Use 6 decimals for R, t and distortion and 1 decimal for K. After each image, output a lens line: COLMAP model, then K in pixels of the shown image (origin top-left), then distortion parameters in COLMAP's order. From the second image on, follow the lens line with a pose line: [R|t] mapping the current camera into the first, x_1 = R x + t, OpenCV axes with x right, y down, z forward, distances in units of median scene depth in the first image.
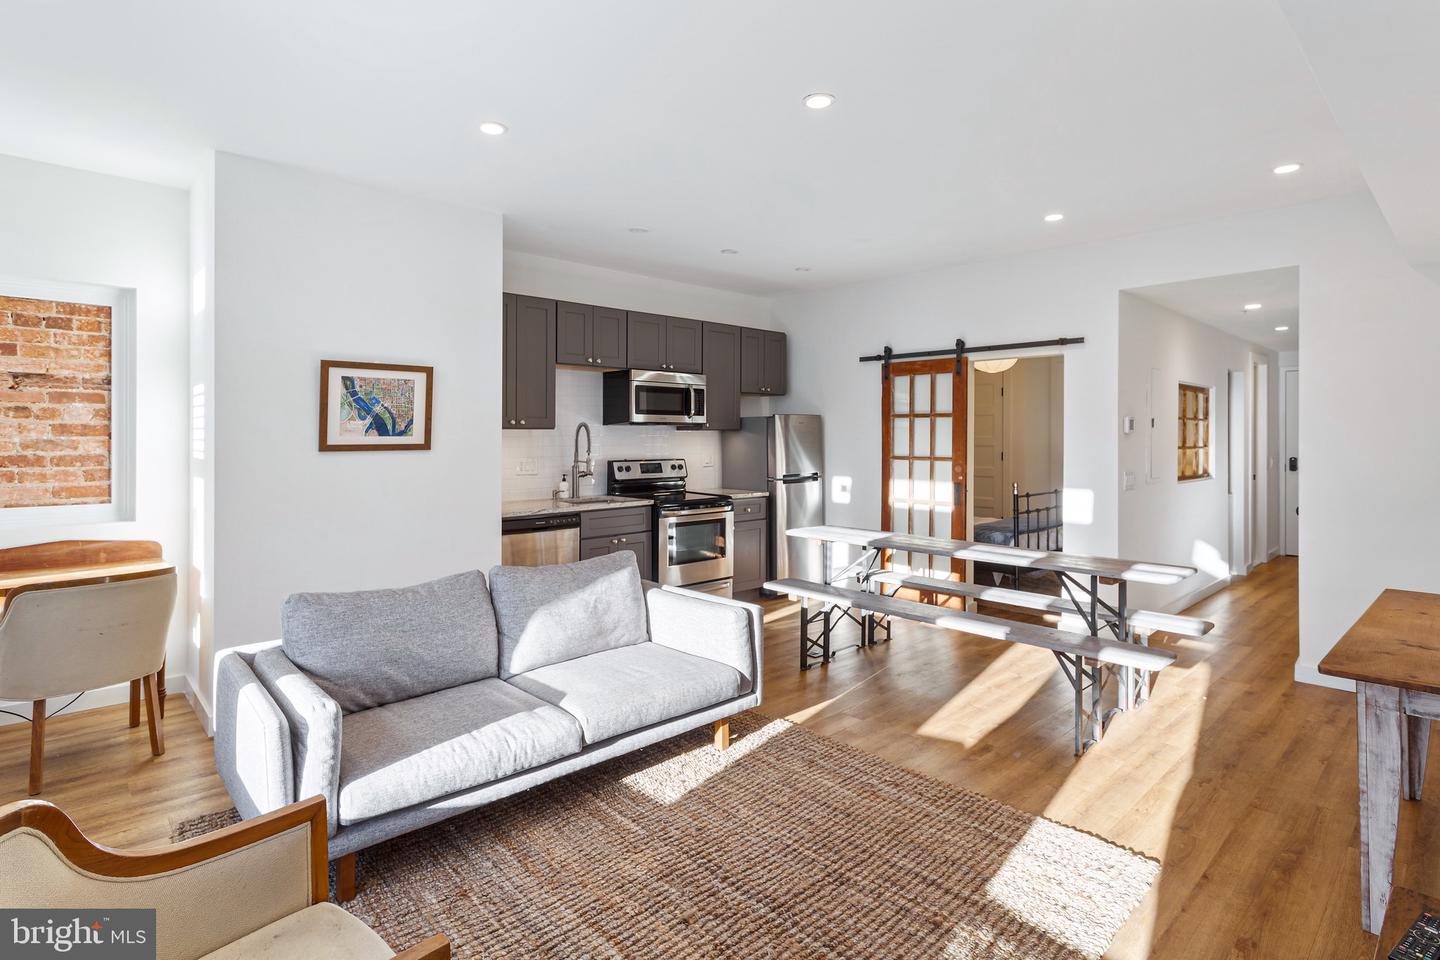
lens RADIAL K [[720.1, 0, 704.8], [0, 720.1, 435.2], [0, 0, 1]] dist [-0.000436, 0.000631]
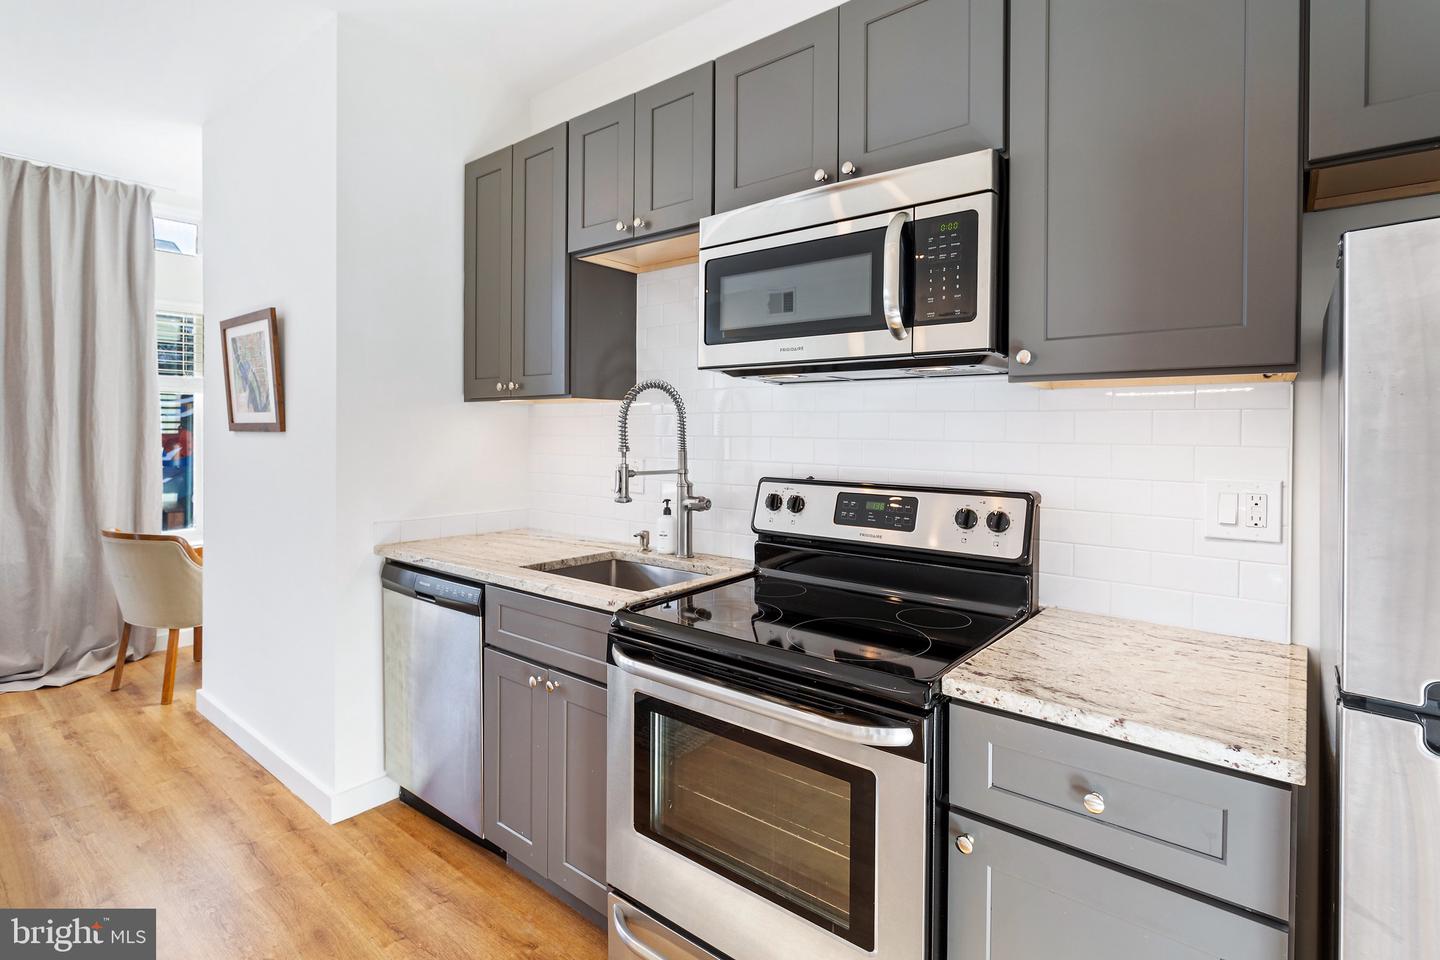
lens RADIAL K [[720.1, 0, 704.8], [0, 720.1, 435.2], [0, 0, 1]] dist [-0.000436, 0.000631]
pose [[0.125857, 0.008797, -0.992009, 0.354687], [-0.004854, 0.999954, 0.008252, 0.015493], [0.992036, 0.003777, 0.125894, 1.367589]]
